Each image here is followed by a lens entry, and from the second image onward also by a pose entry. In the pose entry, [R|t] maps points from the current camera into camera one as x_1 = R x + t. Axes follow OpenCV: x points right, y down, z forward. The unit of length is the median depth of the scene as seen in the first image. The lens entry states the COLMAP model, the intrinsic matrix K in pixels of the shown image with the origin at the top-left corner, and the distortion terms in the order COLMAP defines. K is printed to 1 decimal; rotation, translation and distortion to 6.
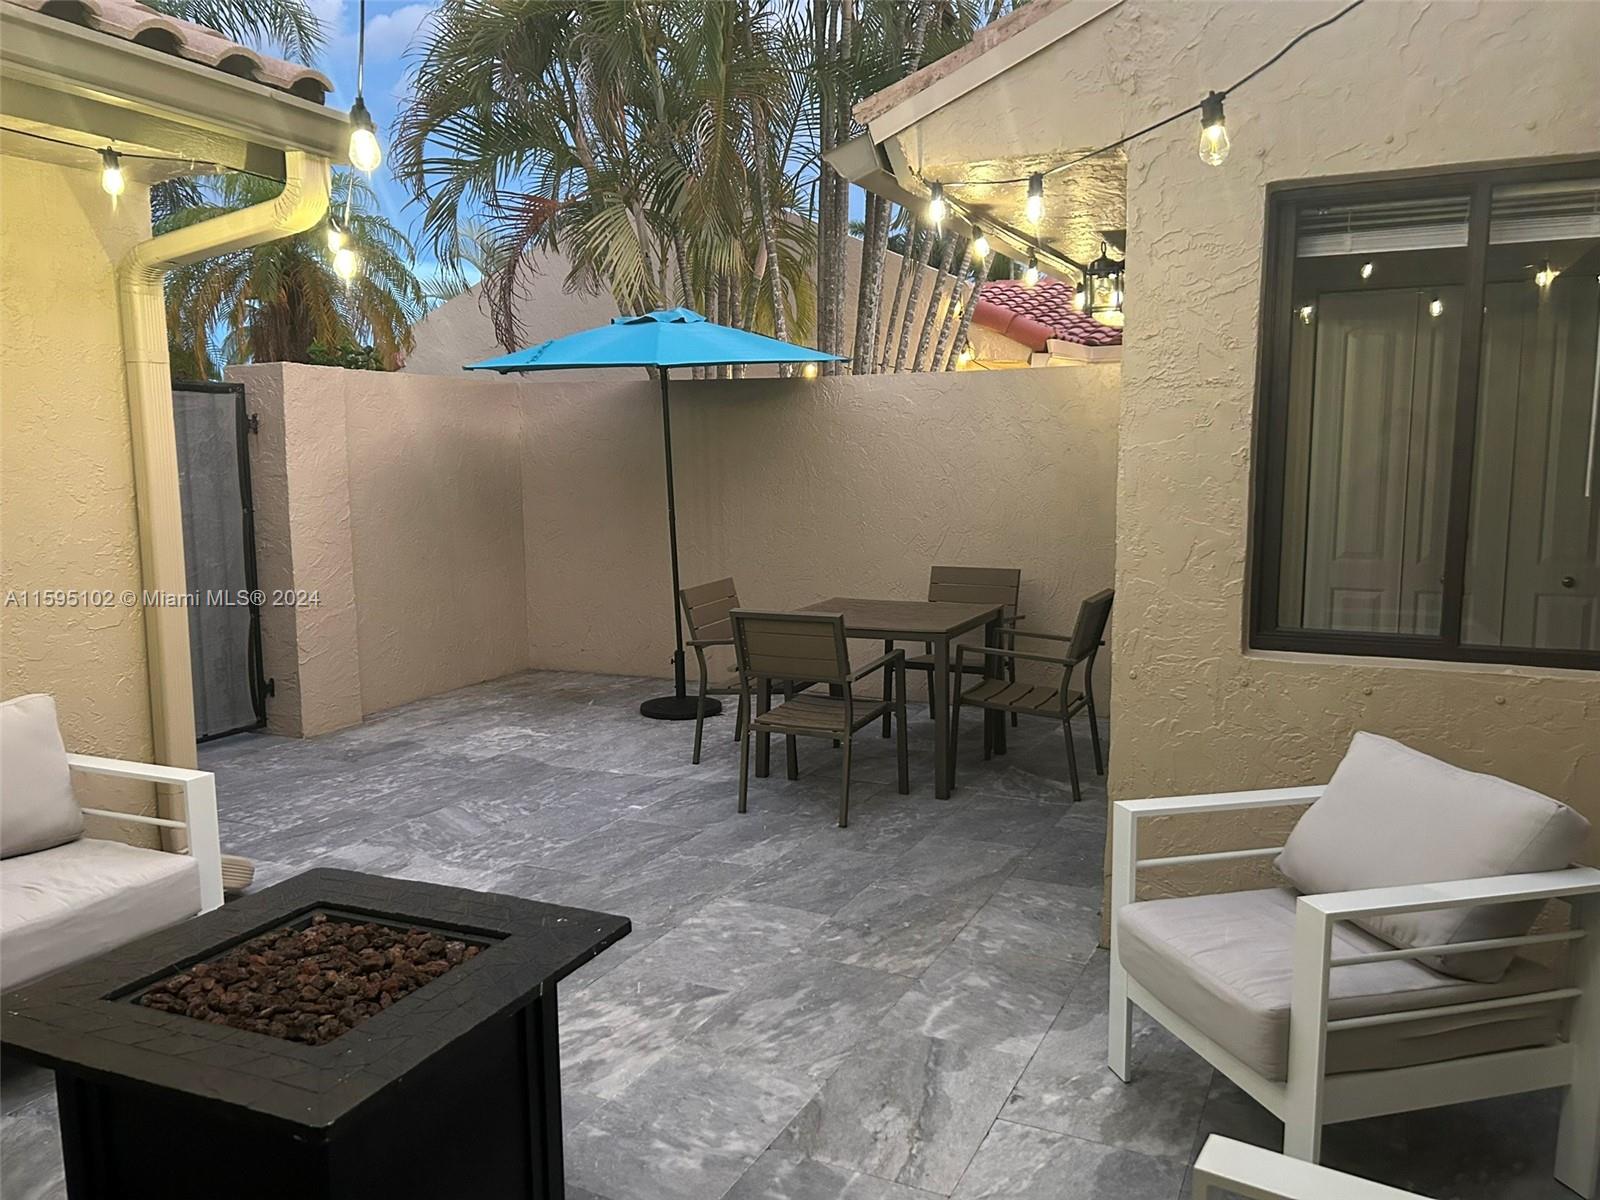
lens RADIAL K [[1202.5, 0, 801.5], [0, 1202.5, 601.8], [0, 0, 1]] dist [0.042688, -0.012465]
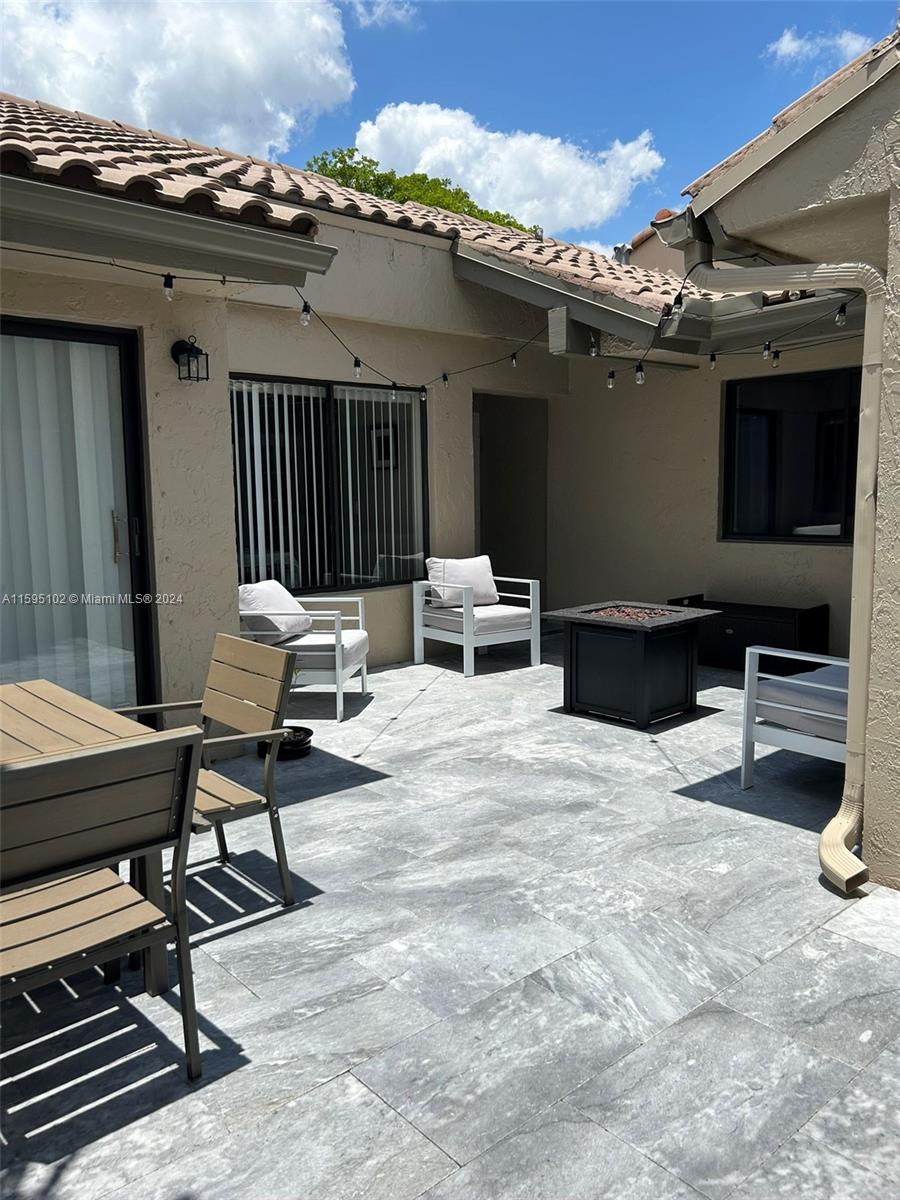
lens RADIAL K [[901.9, 0, 449.2], [0, 901.9, 599.5], [0, 0, 1]] dist [0.042688, -0.012465]
pose [[-0.923380, -0.020968, 0.383315, -0.401315], [0.077852, 0.967531, 0.240465, -0.172325], [-0.375911, 0.251882, -0.891766, 1.545121]]
